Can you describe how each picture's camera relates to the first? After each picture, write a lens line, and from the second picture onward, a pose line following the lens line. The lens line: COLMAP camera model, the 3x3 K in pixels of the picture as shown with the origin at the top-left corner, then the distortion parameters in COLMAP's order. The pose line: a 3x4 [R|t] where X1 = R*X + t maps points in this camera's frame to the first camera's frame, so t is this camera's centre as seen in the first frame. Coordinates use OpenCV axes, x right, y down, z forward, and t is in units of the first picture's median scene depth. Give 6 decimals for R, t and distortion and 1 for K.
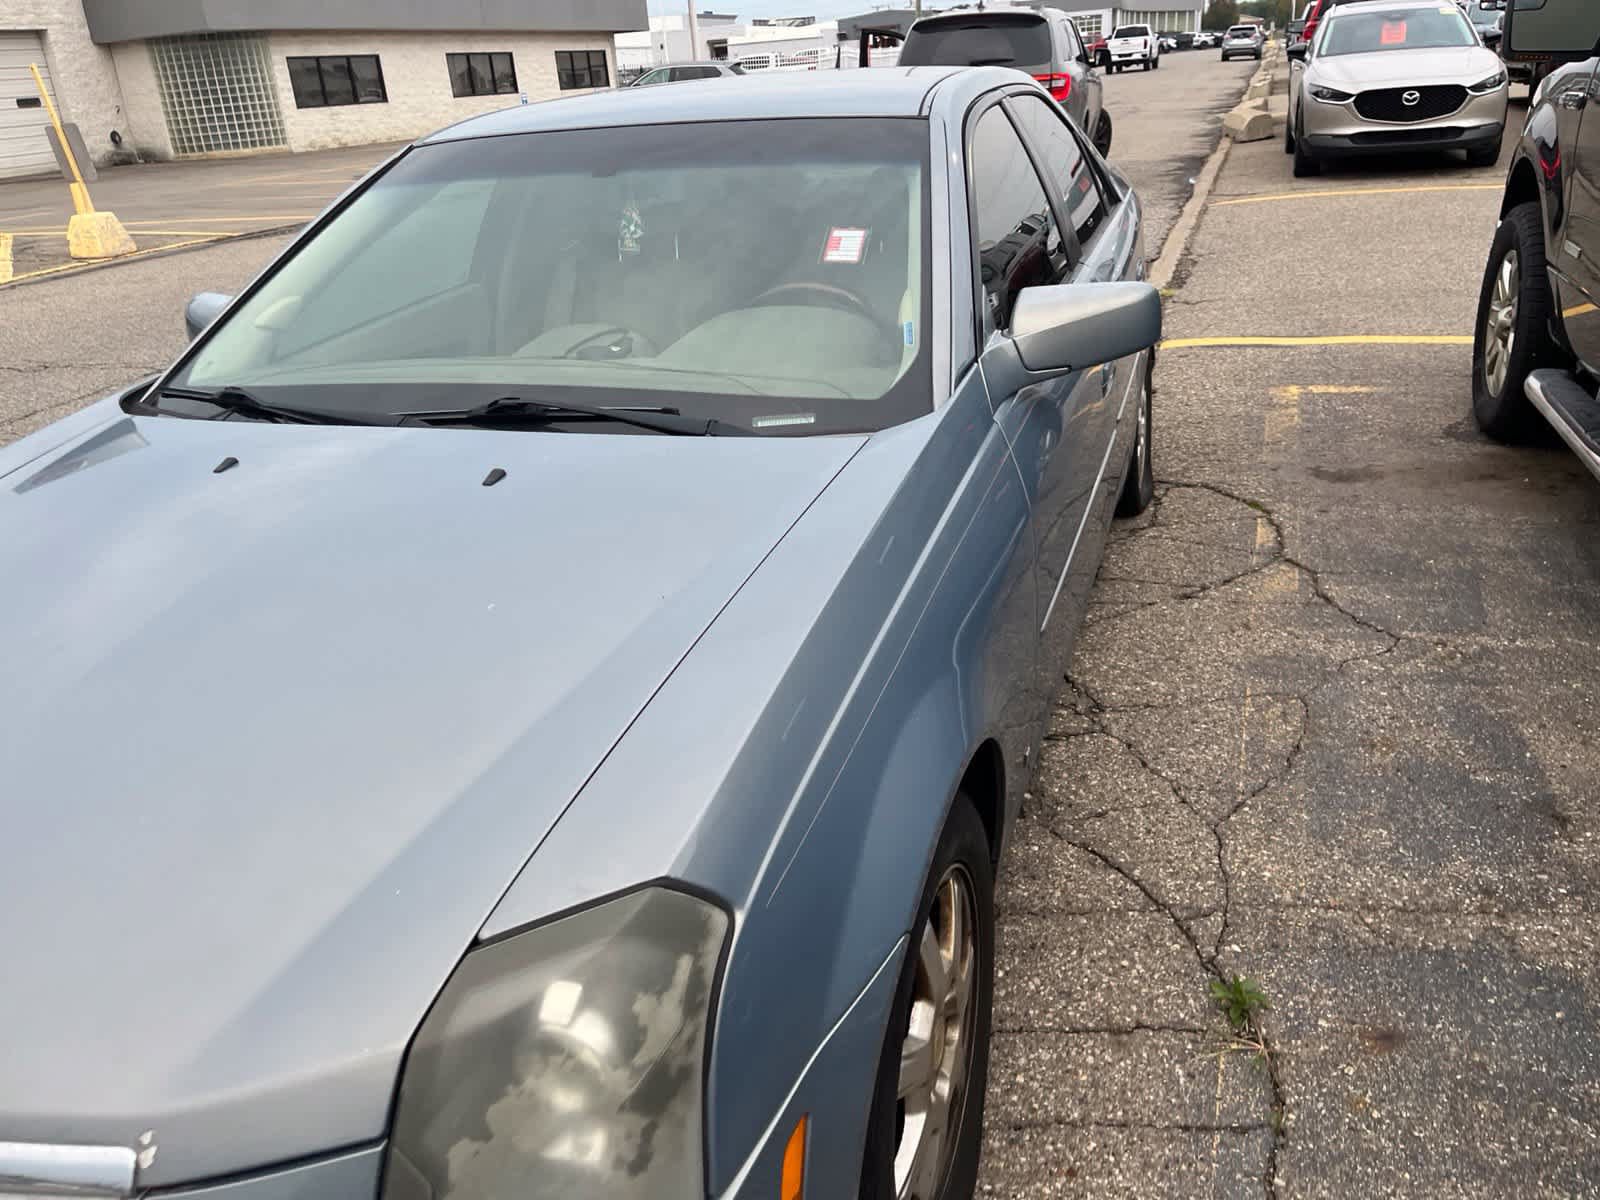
lens RADIAL K [[1207.6, 0, 813.6], [0, 1207.6, 602.5], [0, 0, 1]] dist [0.074752, -0.105622]
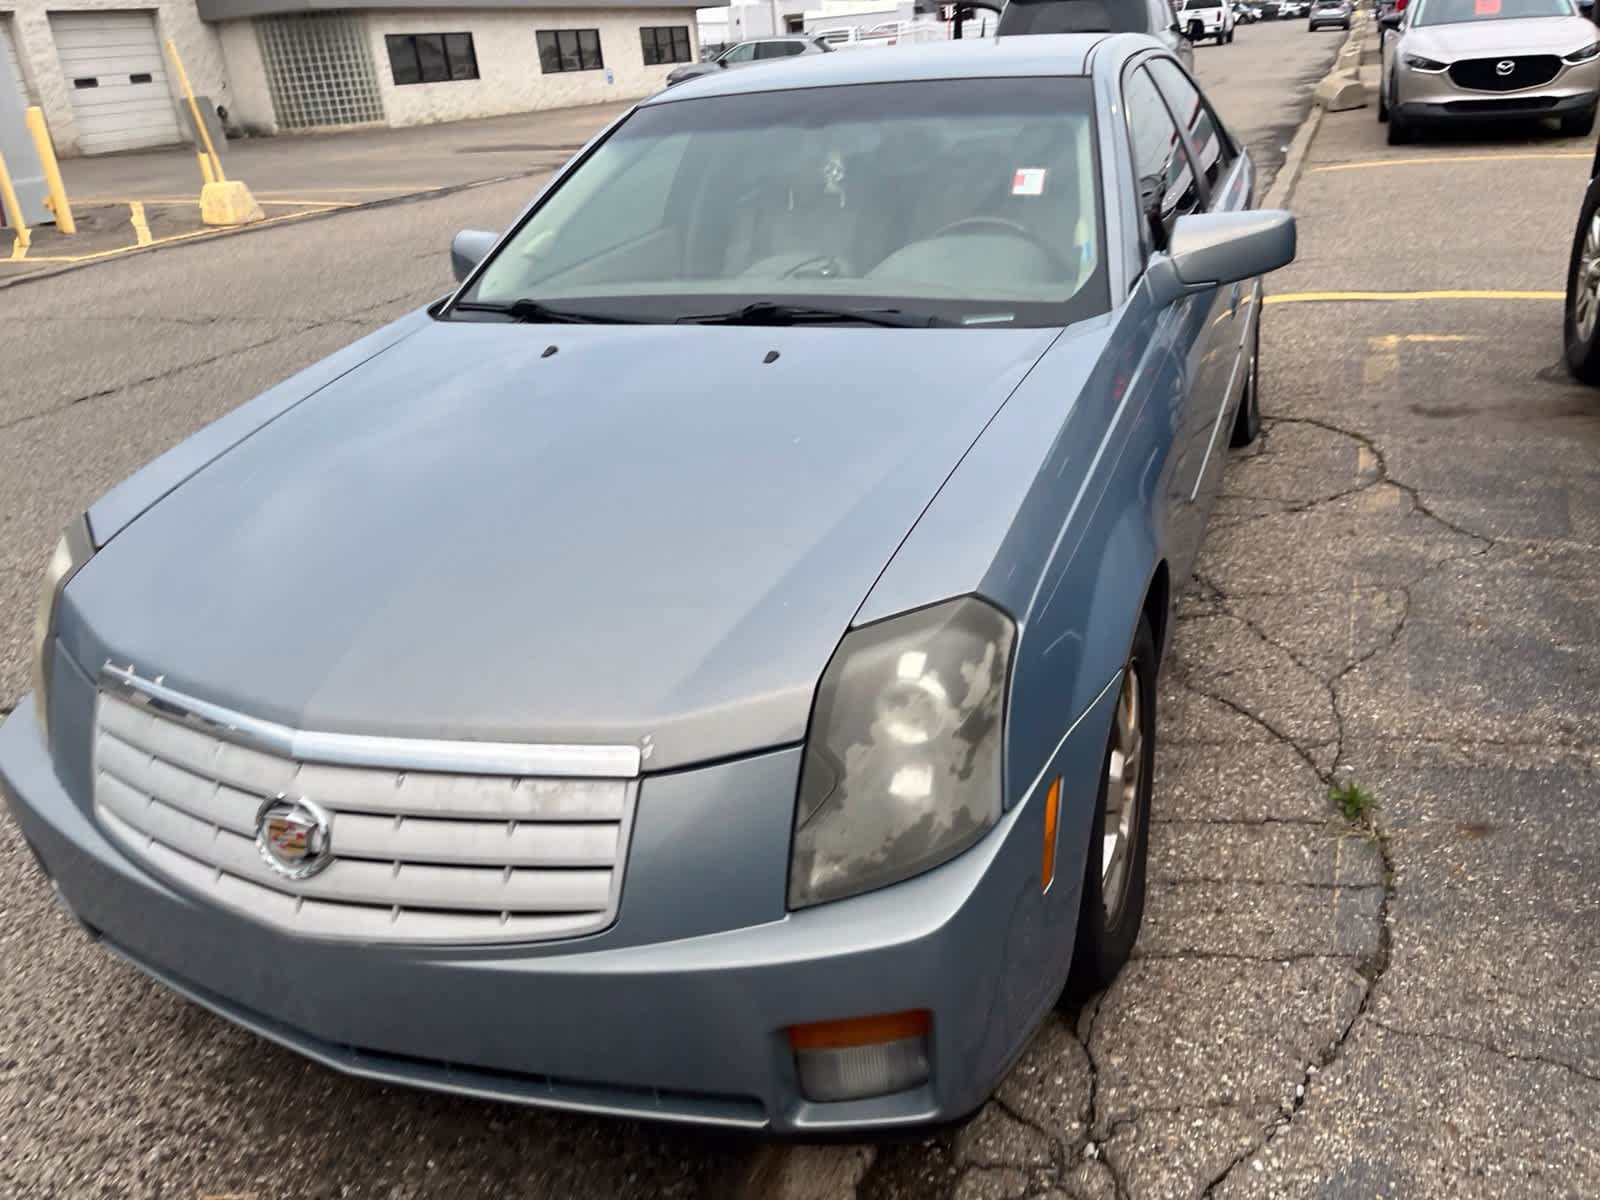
lens RADIAL K [[1207.6, 0, 810.5], [0, 1207.6, 594.4], [0, 0, 1]] dist [0.074752, -0.105622]
pose [[0.998331, 0.017395, -0.055073, -0.061079], [-0.016739, 0.999784, 0.012352, 0.054755], [0.055276, -0.011409, 0.998406, -0.114682]]
